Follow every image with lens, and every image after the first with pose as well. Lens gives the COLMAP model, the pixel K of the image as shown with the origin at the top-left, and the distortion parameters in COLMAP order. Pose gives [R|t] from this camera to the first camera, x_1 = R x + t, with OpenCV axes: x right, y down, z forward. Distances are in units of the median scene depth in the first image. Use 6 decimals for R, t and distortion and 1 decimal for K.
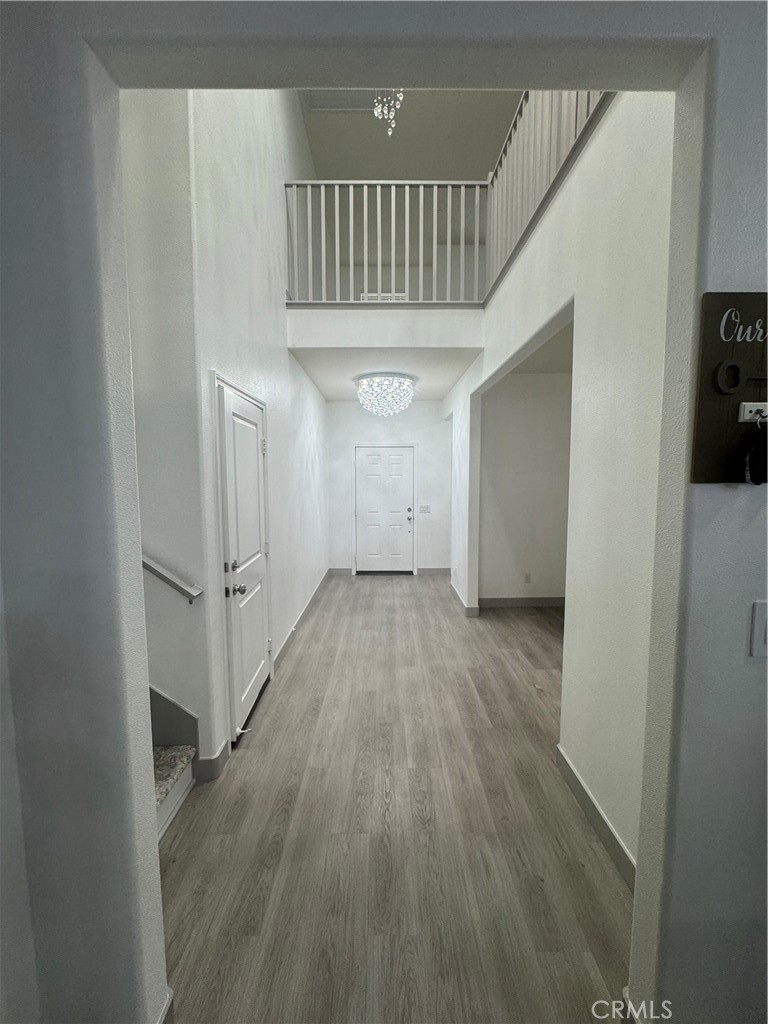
lens RADIAL K [[411.2, 0, 384.3], [0, 411.2, 512.8], [0, 0, 1]] dist [-0.005812, 0.000814]
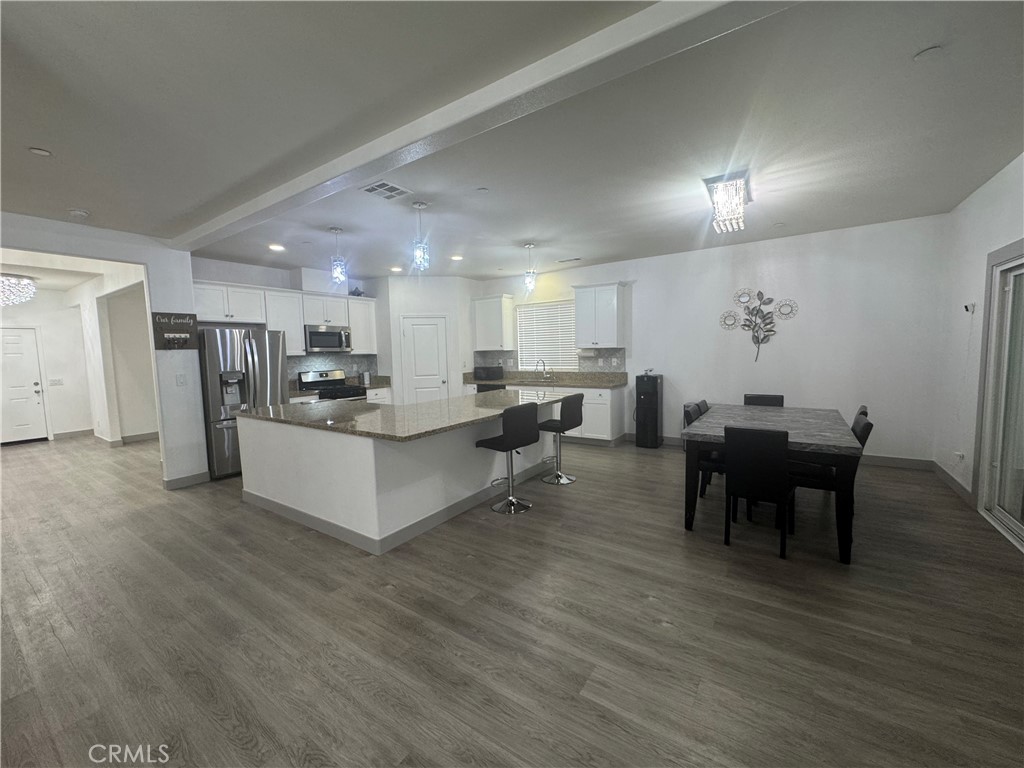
lens RADIAL K [[411.2, 0, 515.9], [0, 411.2, 384.2], [0, 0, 1]] dist [-0.005812, 0.000814]
pose [[0.564247, -0.083851, 0.821337, -0.123716], [0.093967, 0.994887, 0.037014, 0.080051], [-0.820241, 0.056294, 0.569241, -0.762894]]
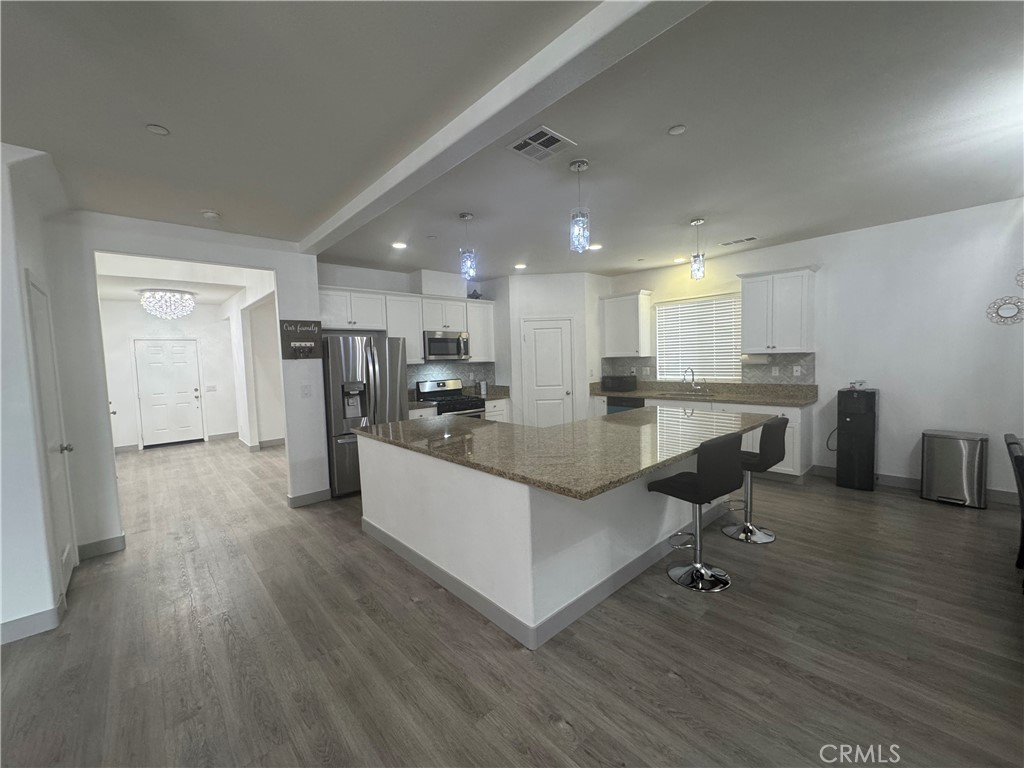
lens RADIAL K [[411.2, 0, 516.6], [0, 411.2, 383.8], [0, 0, 1]] dist [-0.005812, 0.000814]
pose [[0.736047, -0.067185, 0.673589, -0.063178], [0.088904, 0.996038, 0.002199, 0.061239], [-0.671068, 0.058266, 0.739103, -0.607414]]
